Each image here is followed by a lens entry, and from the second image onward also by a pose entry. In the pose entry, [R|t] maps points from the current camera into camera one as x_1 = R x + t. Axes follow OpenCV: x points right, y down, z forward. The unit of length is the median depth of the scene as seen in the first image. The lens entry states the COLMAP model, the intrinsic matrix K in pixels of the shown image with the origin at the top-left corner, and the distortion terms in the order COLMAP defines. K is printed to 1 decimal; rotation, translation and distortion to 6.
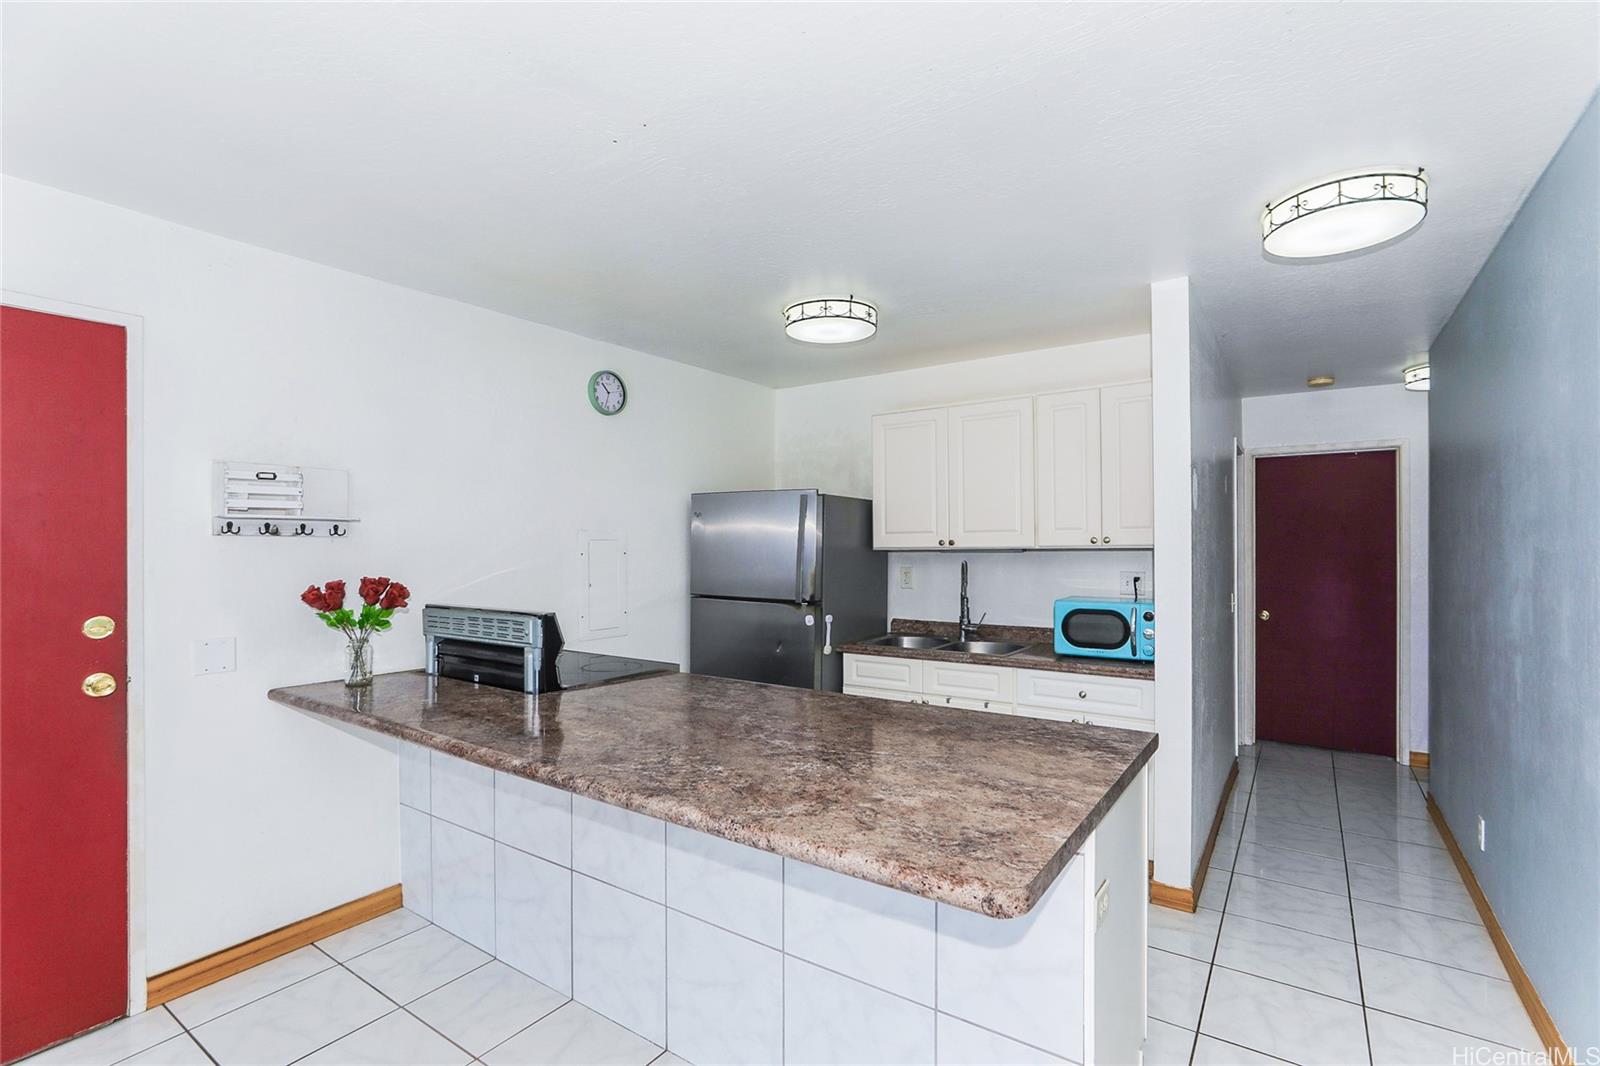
lens RADIAL K [[728.4, 0, 800.6], [0, 728.4, 549.4], [0, 0, 1]] dist [-0.015483, 0.000051]
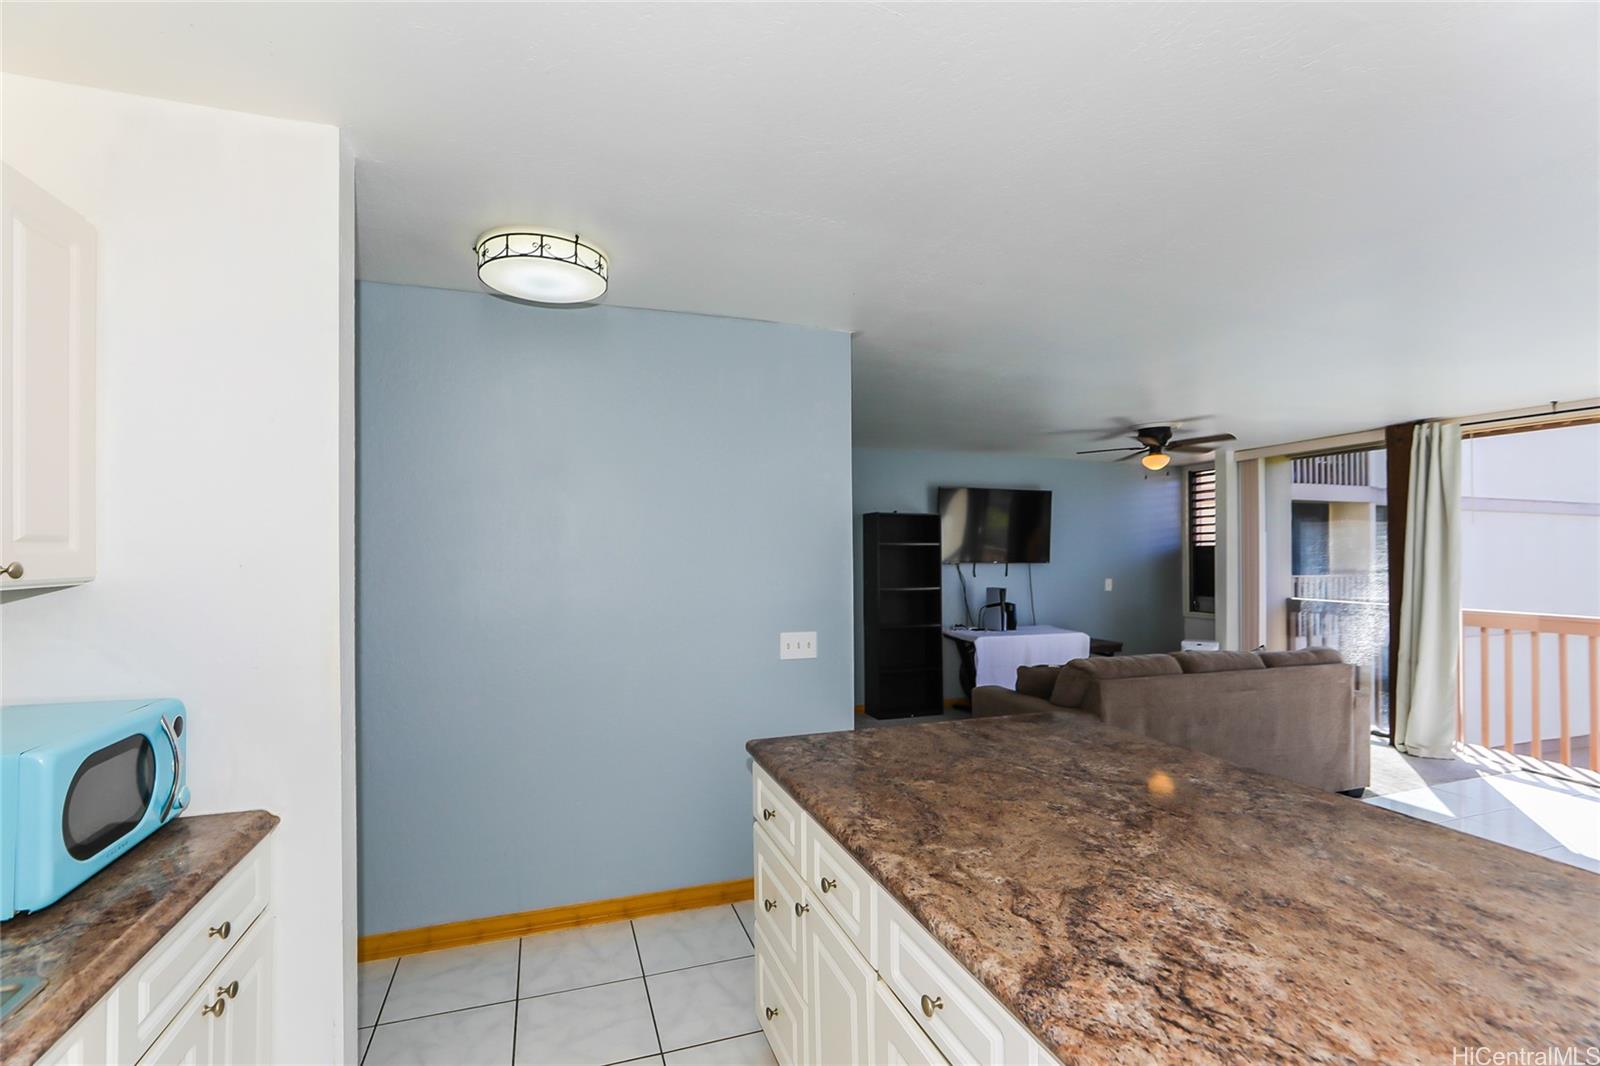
lens RADIAL K [[728.4, 0, 800.6], [0, 728.4, 549.4], [0, 0, 1]] dist [-0.015483, 0.000051]
pose [[-0.812906, 0.010767, 0.582296, -0.139186], [0.006051, 0.999931, -0.010041, -0.018276], [-0.582364, -0.004639, -0.812915, 1.151195]]
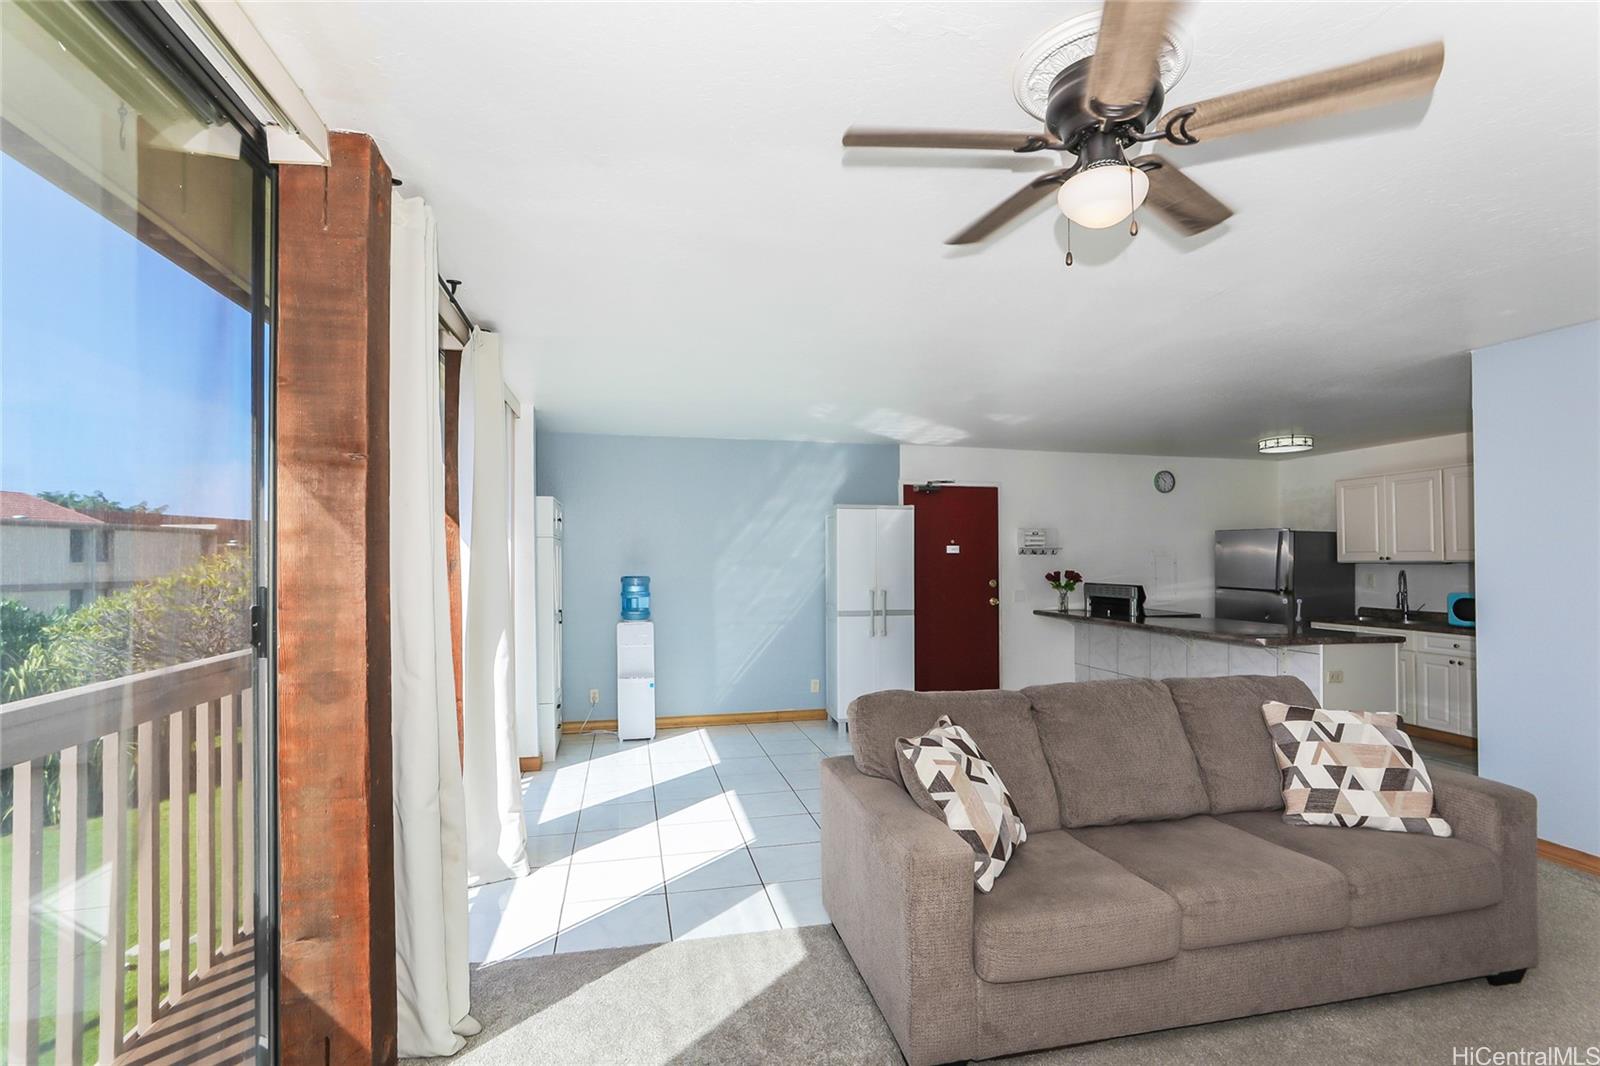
lens RADIAL K [[728.4, 0, 800.6], [0, 728.4, 549.4], [0, 0, 1]] dist [-0.015483, 0.000051]
pose [[0.752706, -0.001473, -0.658355, 0.427313], [-0.010031, 0.999856, -0.013706, 0.009016], [0.658281, 0.016920, 0.752582, -1.682906]]
